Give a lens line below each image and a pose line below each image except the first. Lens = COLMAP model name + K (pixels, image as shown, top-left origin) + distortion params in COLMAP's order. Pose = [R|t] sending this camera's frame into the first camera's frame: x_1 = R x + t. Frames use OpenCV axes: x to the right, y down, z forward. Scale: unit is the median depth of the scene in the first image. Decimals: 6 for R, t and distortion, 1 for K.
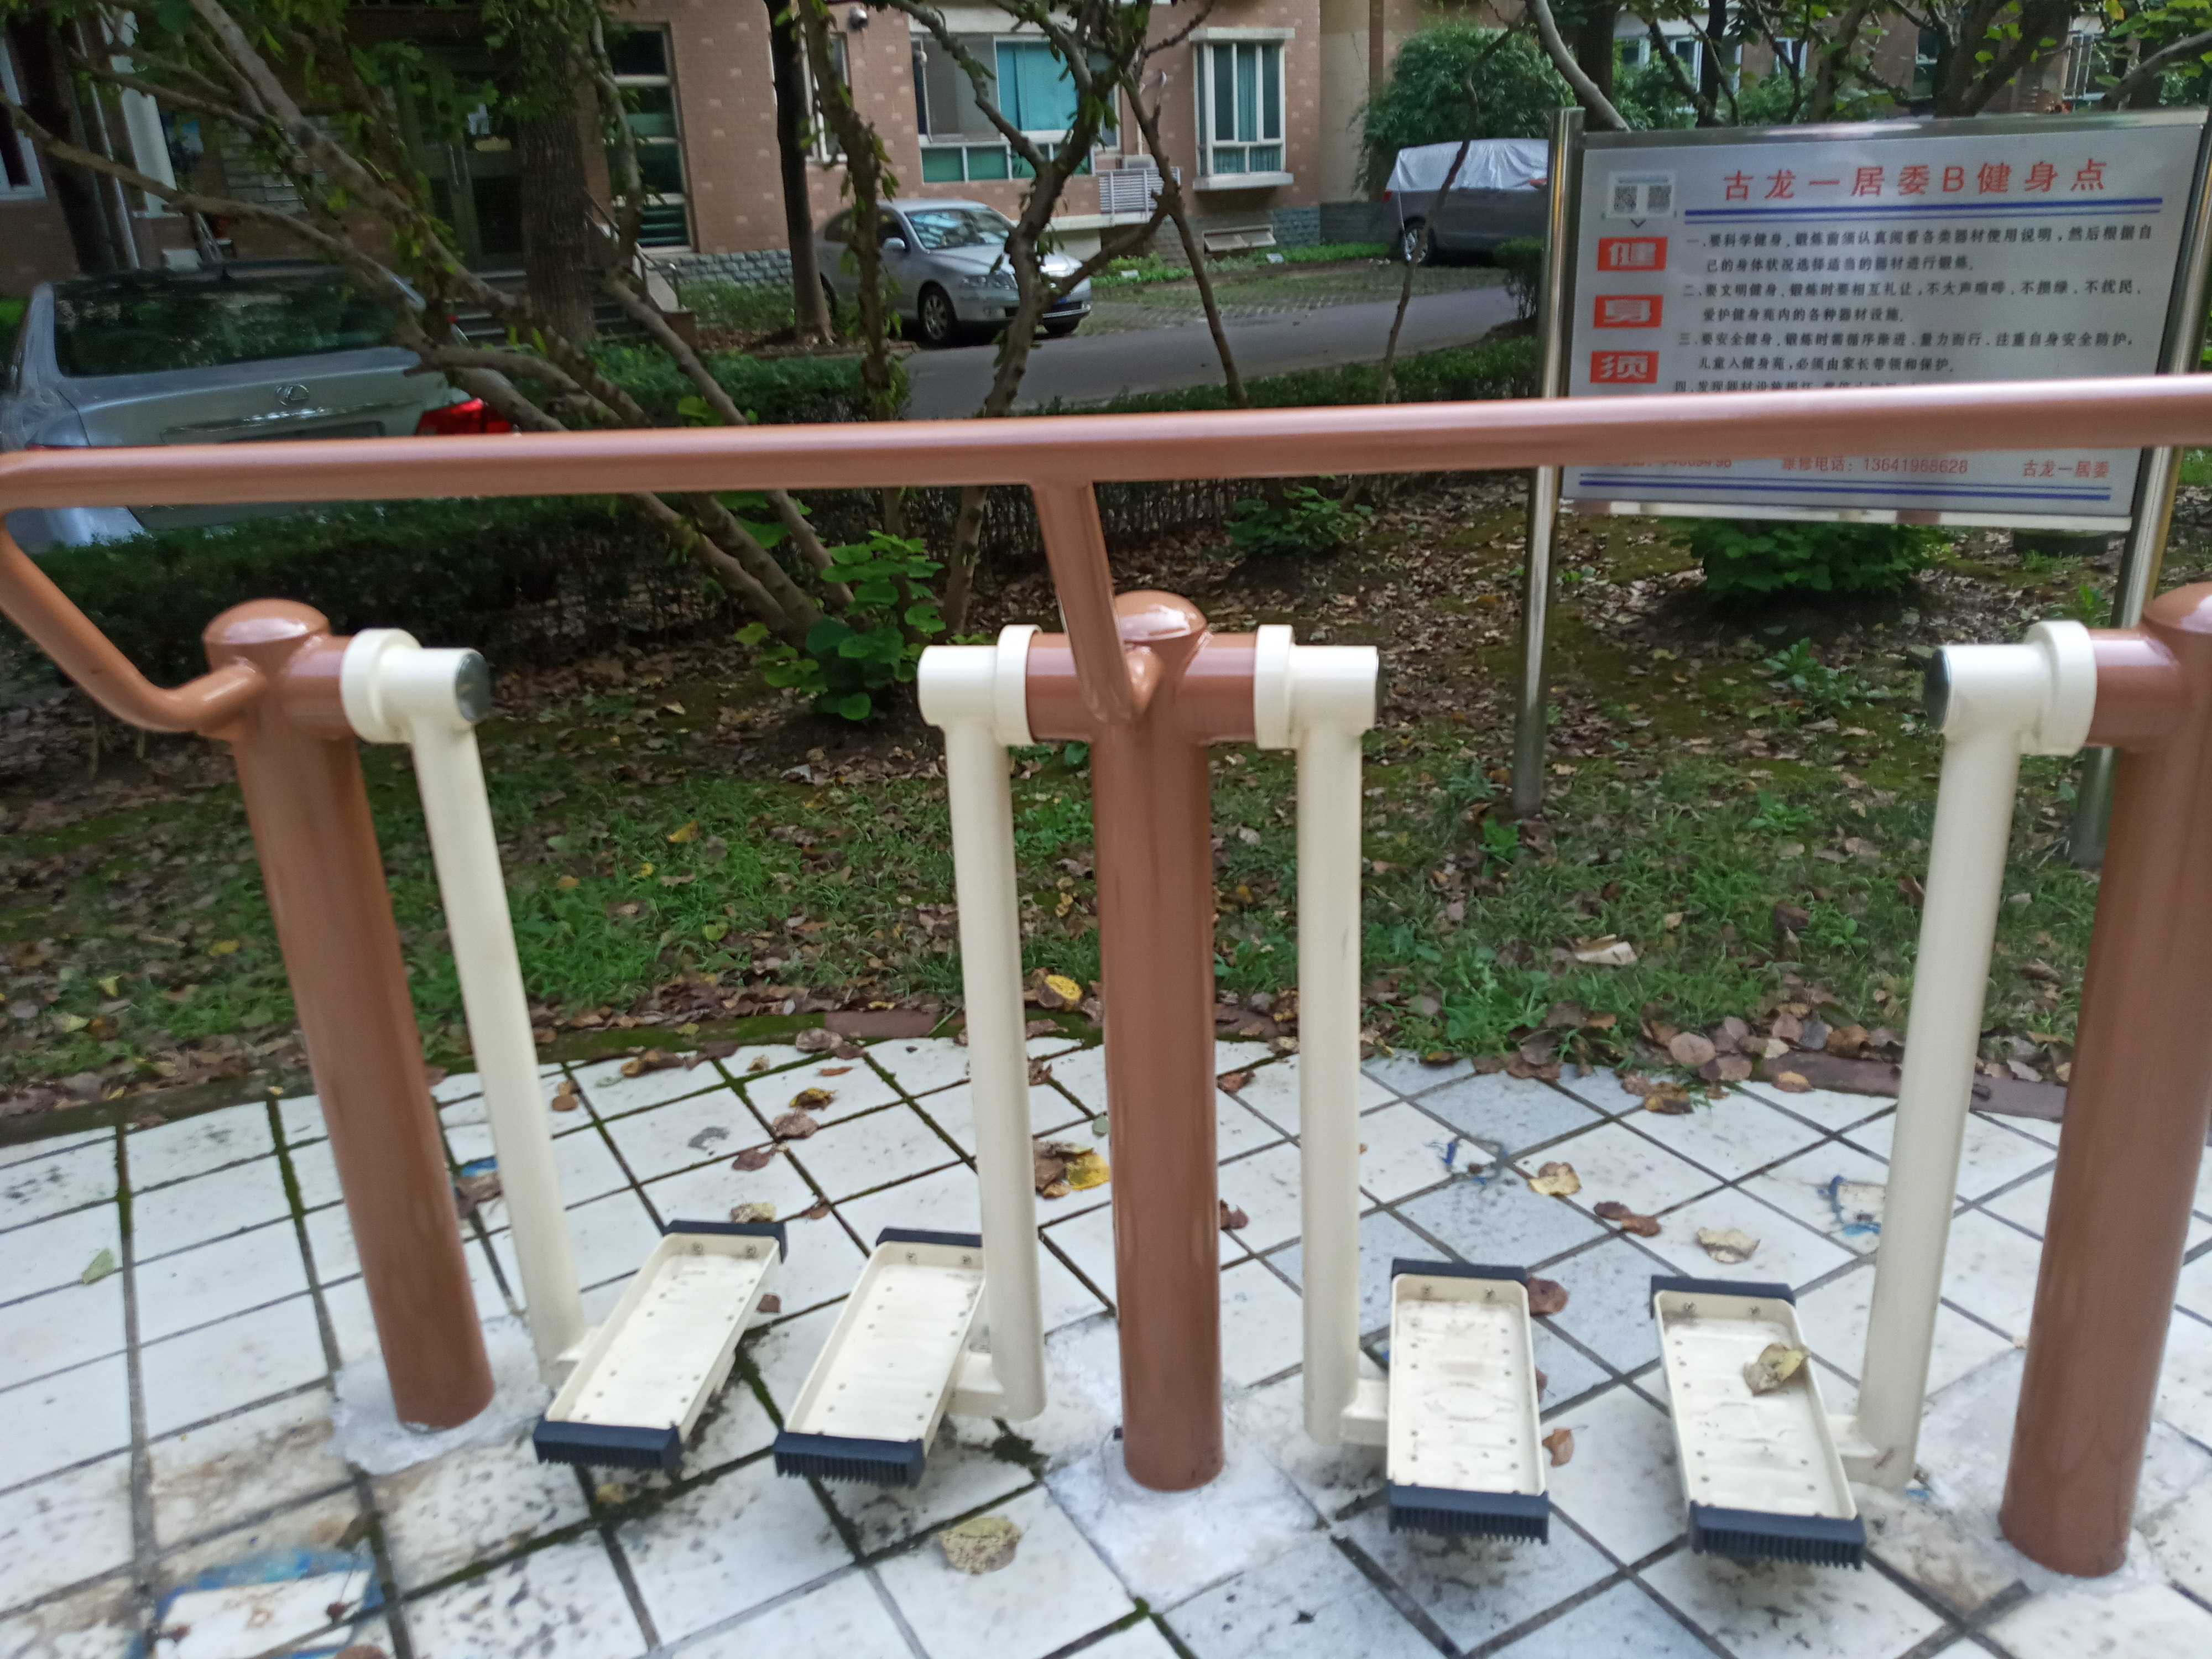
lens RADIAL K [[1722.6, 0, 1151.8], [0, 1722.6, 818.6], [0, 0, 1]] dist [0.021209, -0.020098]
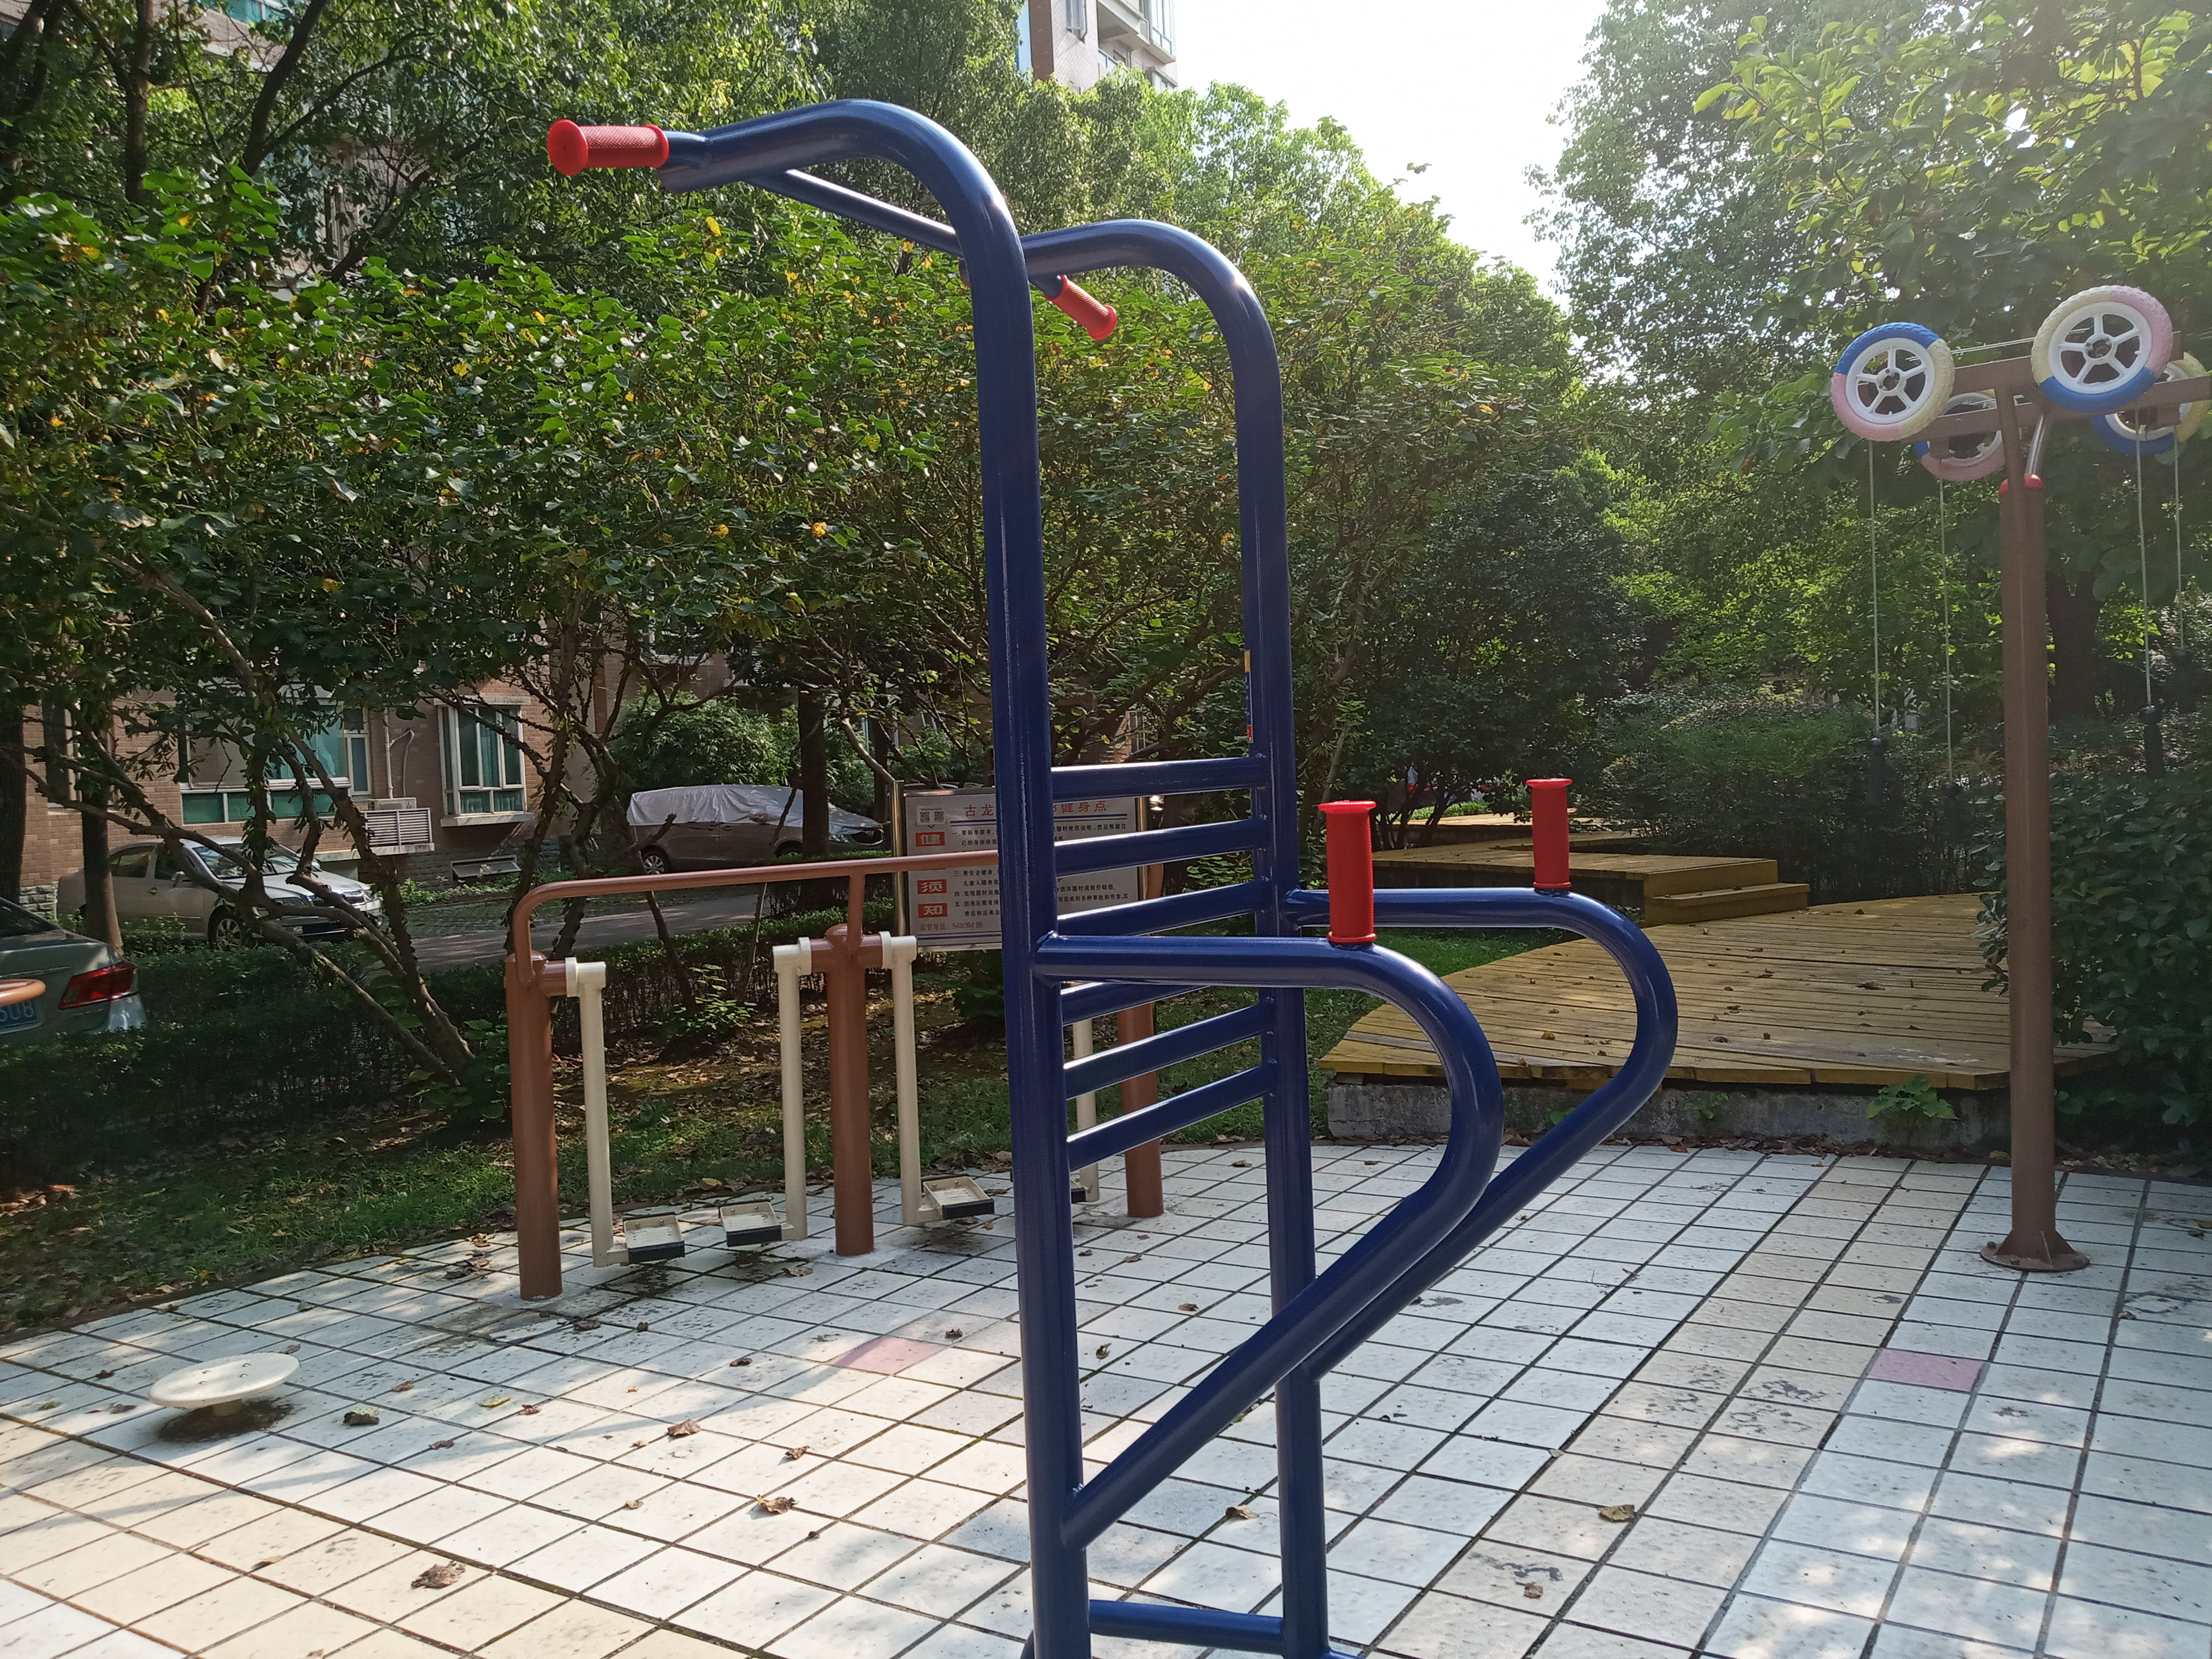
lens RADIAL K [[1722.6, 0, 1110.3], [0, 1722.6, 840.7], [0, 0, 1]] dist [0.021209, -0.020098]
pose [[0.907497, -0.017523, 0.419693, -0.055278], [0.156579, 0.941234, -0.299269, 0.047031], [-0.389785, 0.337301, 0.856911, -0.124596]]
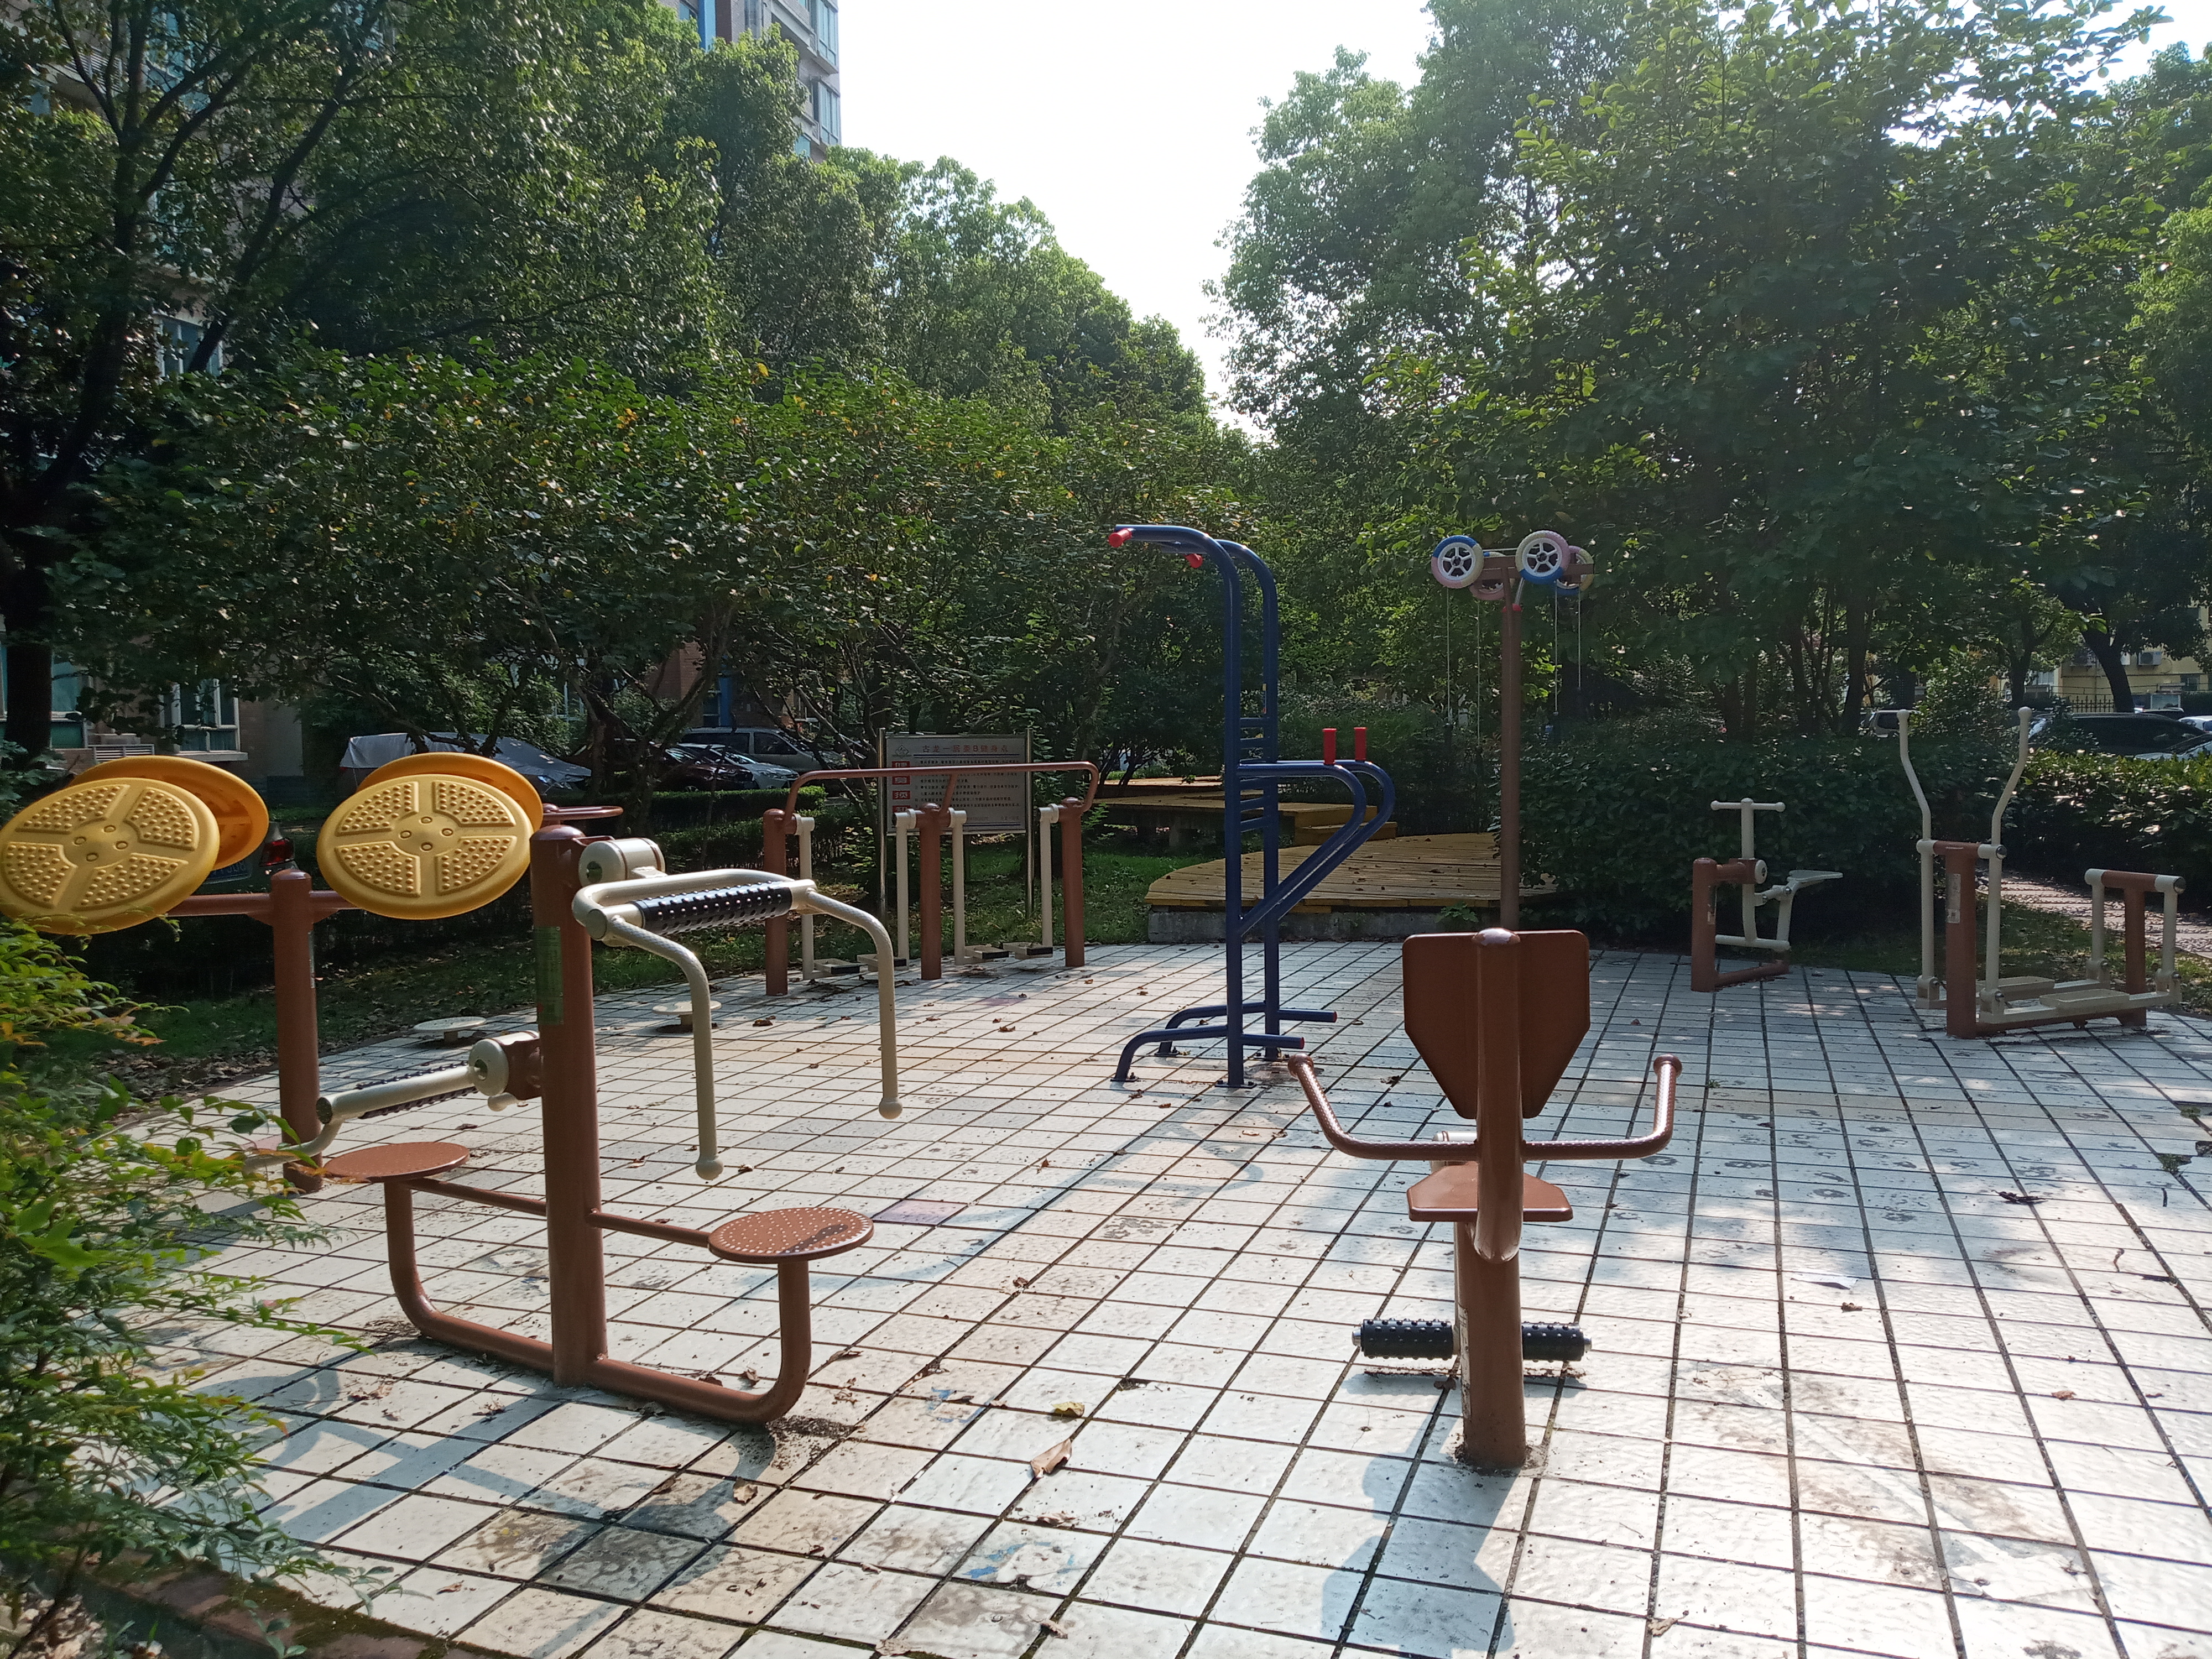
lens RADIAL K [[1722.6, 0, 1109.3], [0, 1722.6, 826.6], [0, 0, 1]] dist [0.021209, -0.020098]
pose [[0.785710, 0.001050, 0.618595, -0.201215], [0.196022, 0.948041, -0.250587, 0.097702], [-0.586716, 0.318147, 0.744679, -0.237964]]
